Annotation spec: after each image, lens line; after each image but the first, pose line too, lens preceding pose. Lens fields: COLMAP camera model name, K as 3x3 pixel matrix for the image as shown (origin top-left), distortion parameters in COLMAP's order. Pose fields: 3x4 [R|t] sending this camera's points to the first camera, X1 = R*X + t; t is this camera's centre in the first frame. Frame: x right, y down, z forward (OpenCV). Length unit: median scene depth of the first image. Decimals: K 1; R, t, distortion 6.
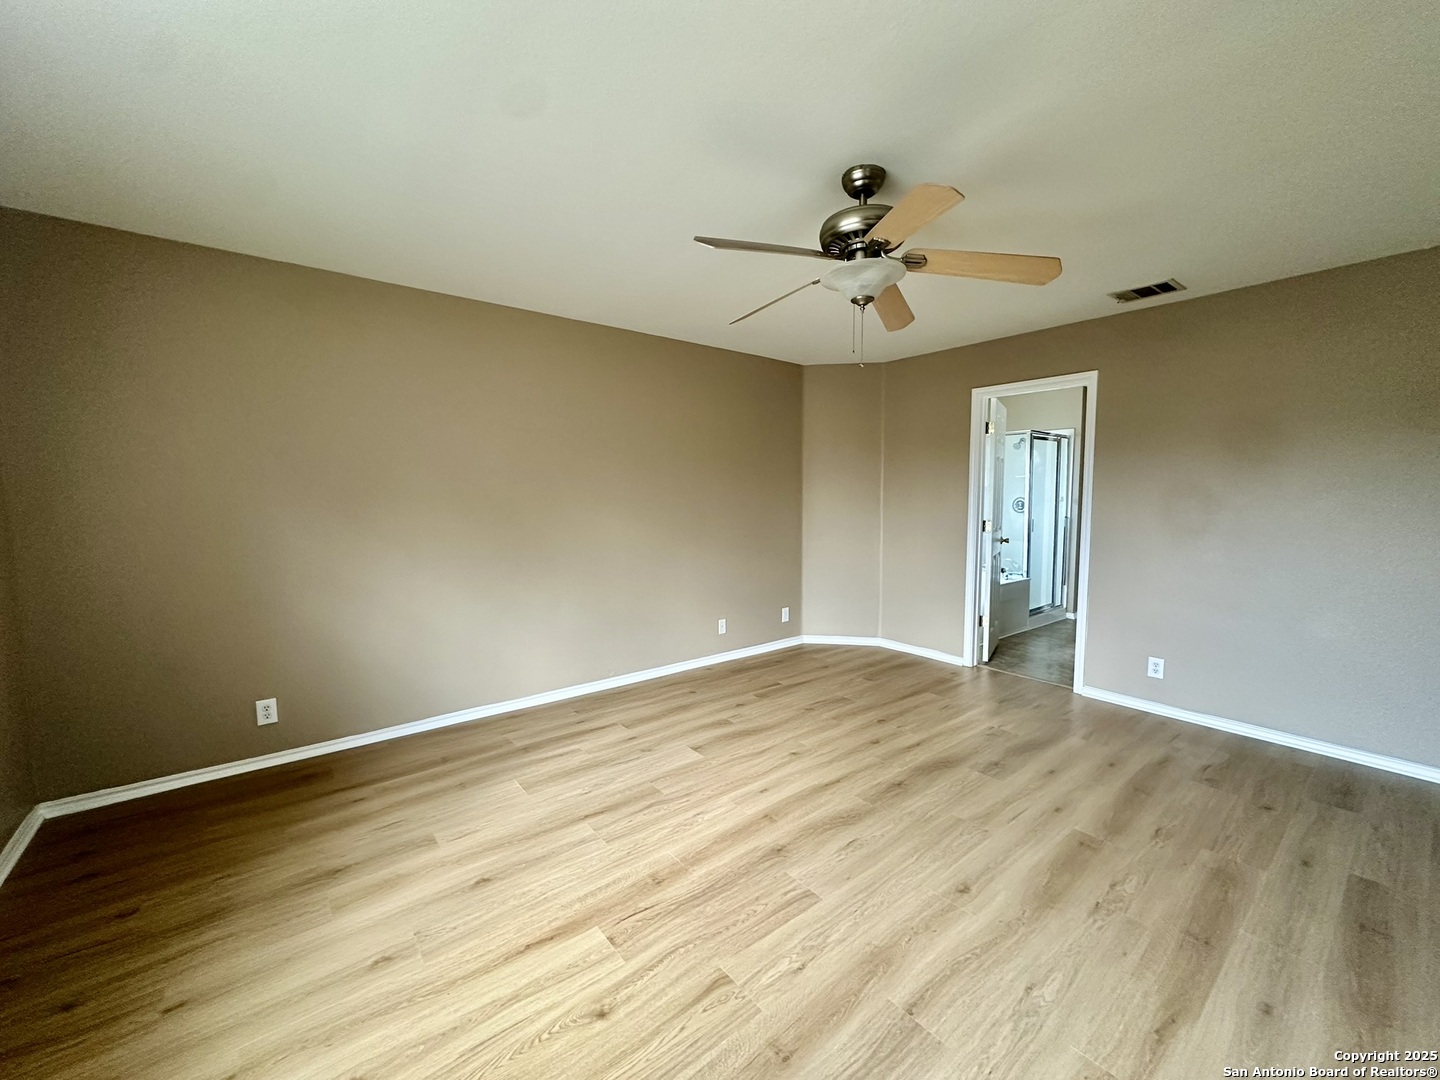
lens RADIAL K [[574.5, 0, 720.6], [0, 574.5, 534.5], [0, 0, 1]] dist [-0.005630, 0.000013]
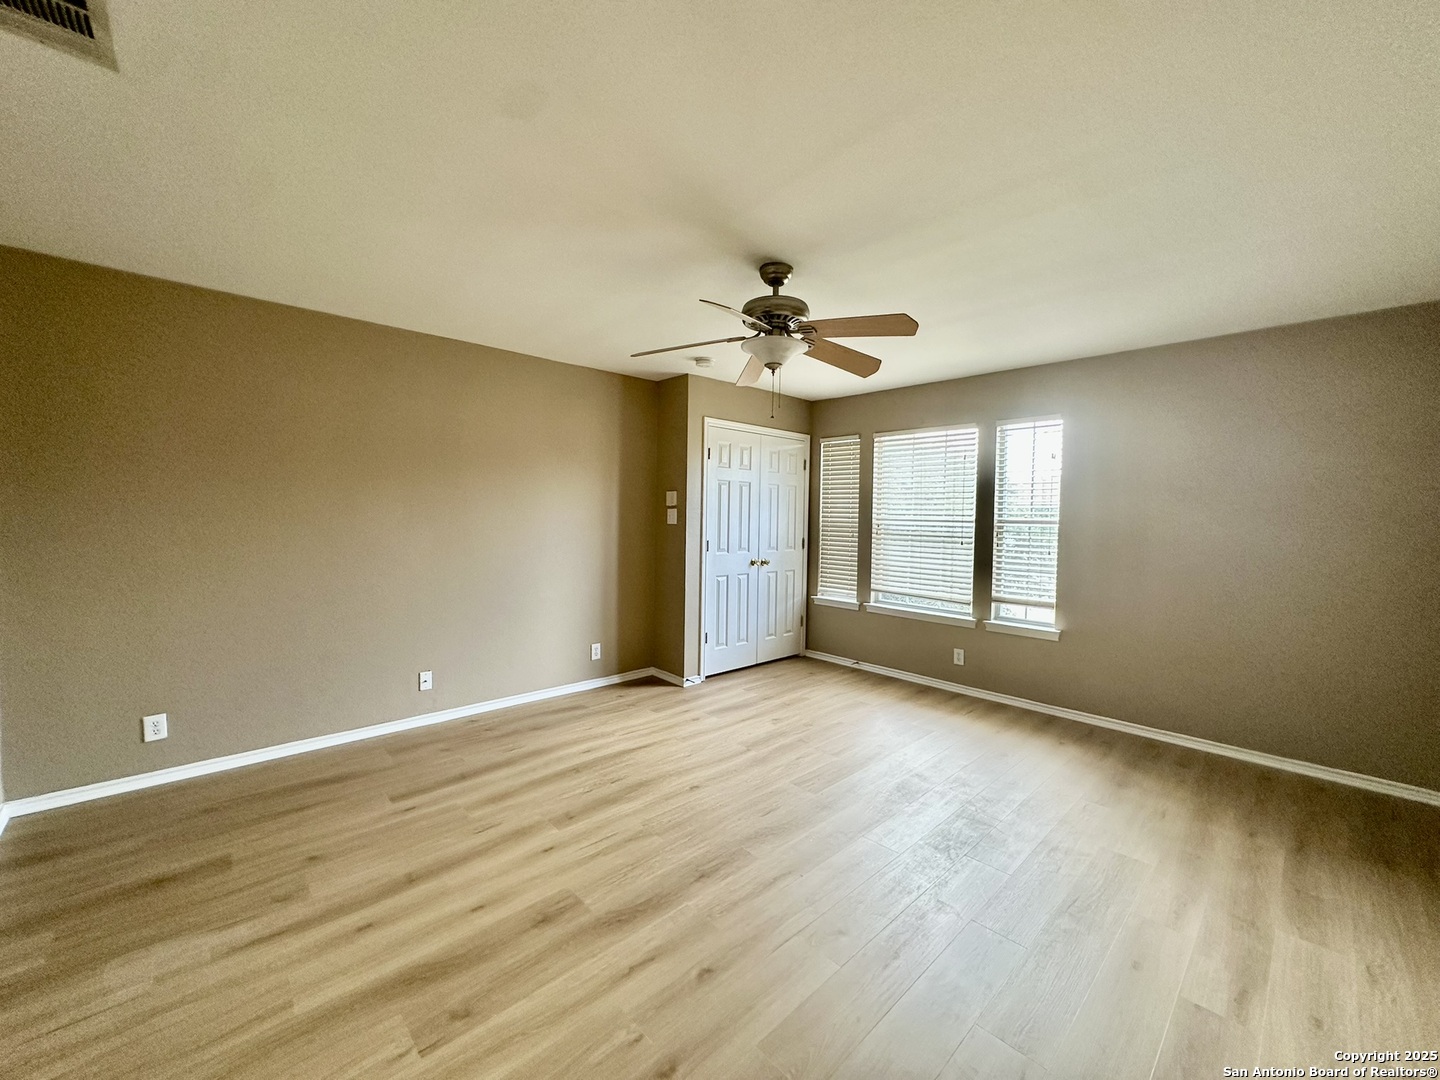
lens RADIAL K [[574.5, 0, 720.6], [0, 574.5, 534.5], [0, 0, 1]] dist [-0.005630, 0.000013]
pose [[-0.996430, -0.011136, -0.083684, 0.402276], [-0.020125, 0.994018, 0.107349, -0.153249], [0.081988, 0.108650, -0.990693, 1.972224]]
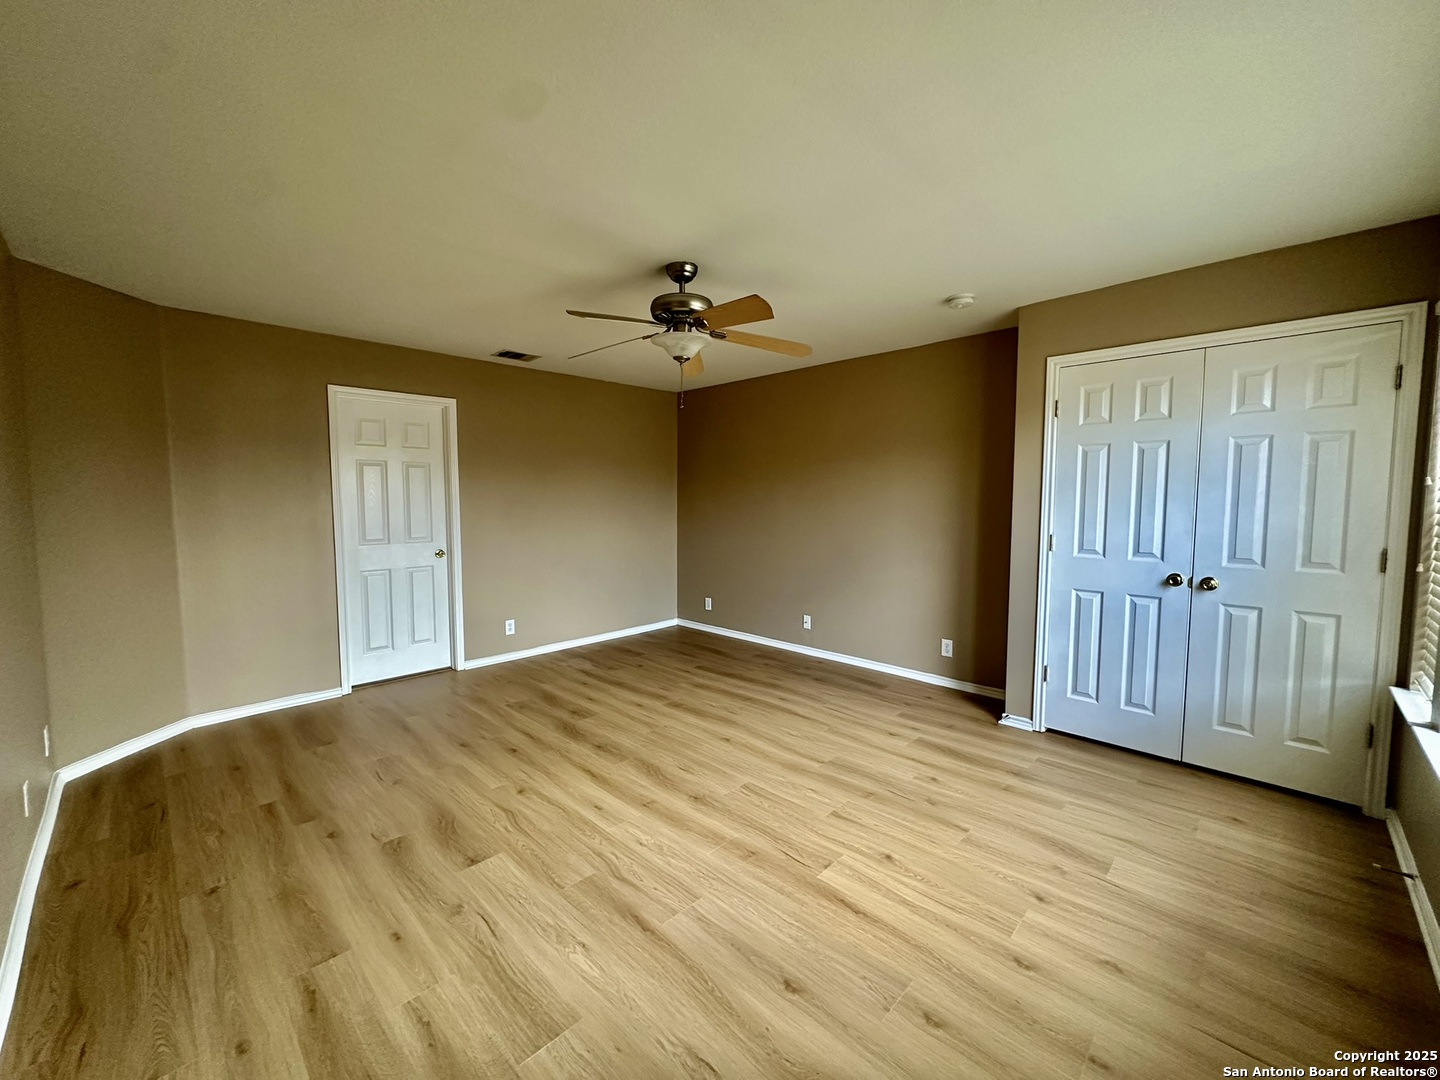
lens RADIAL K [[574.5, 0, 720.6], [0, 574.5, 534.5], [0, 0, 1]] dist [-0.005630, 0.000013]
pose [[-0.125279, -0.063536, 0.990085, -0.977380], [0.073229, 0.994633, 0.073094, -0.078884], [-0.989415, 0.081660, -0.119954, 0.961472]]
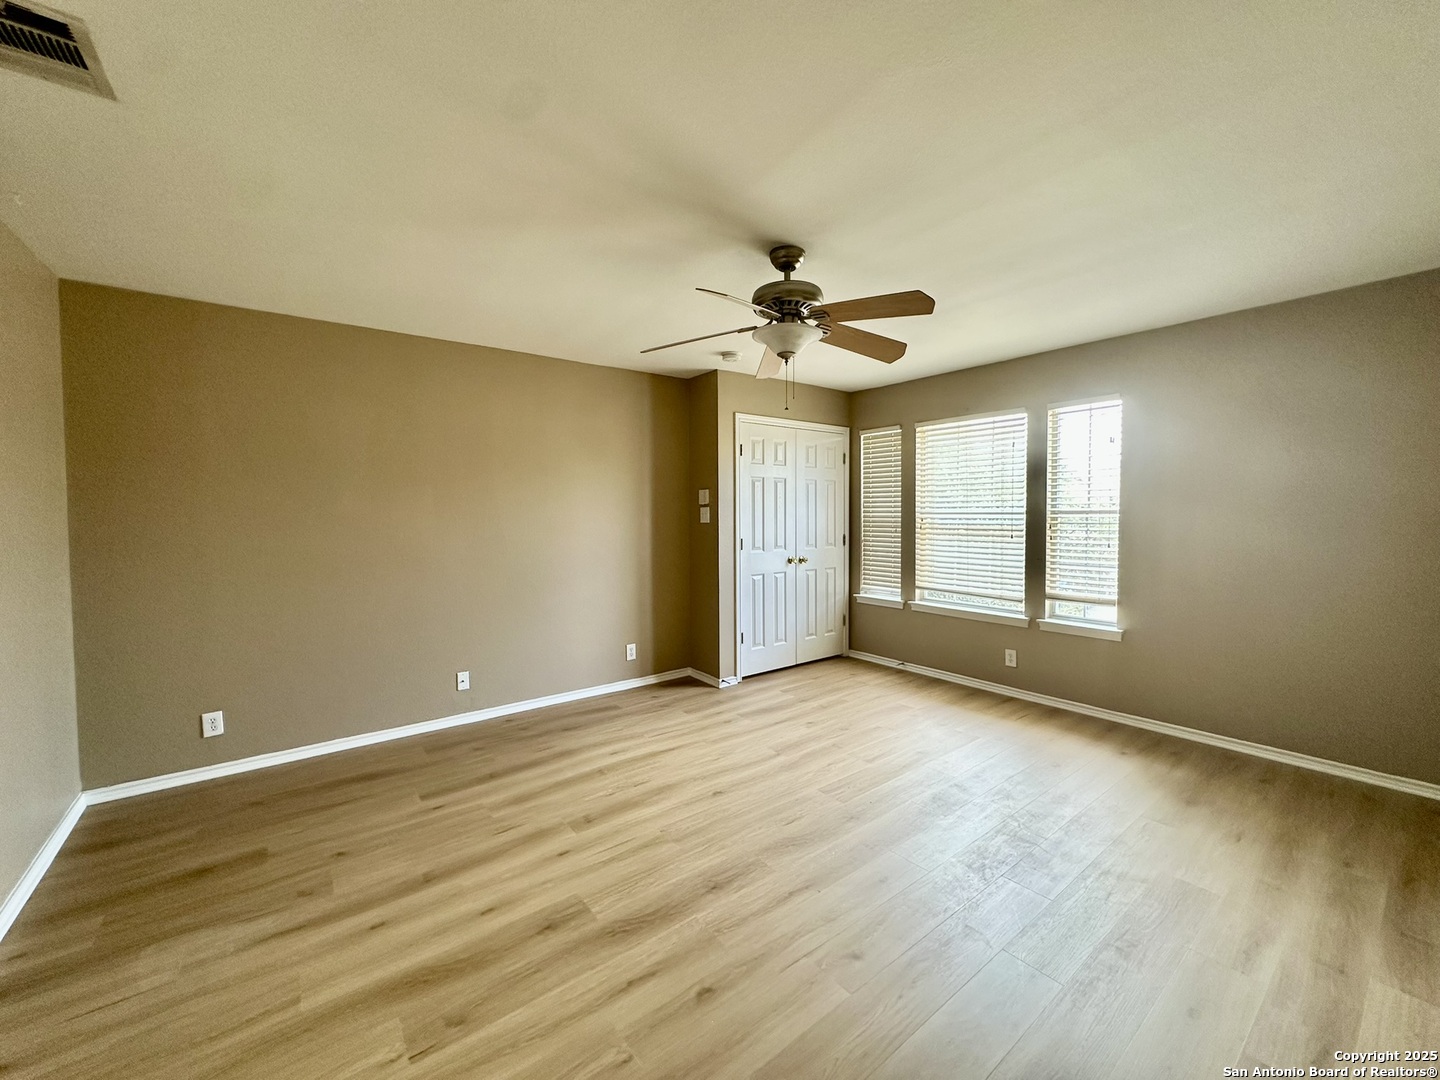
lens RADIAL K [[574.5, 0, 720.6], [0, 574.5, 534.5], [0, 0, 1]] dist [-0.005630, 0.000013]
pose [[-0.999830, 0.008453, 0.016410, 0.319948], [0.010222, 0.993784, 0.110856, -0.149471], [-0.015371, 0.111005, -0.993701, 1.937850]]
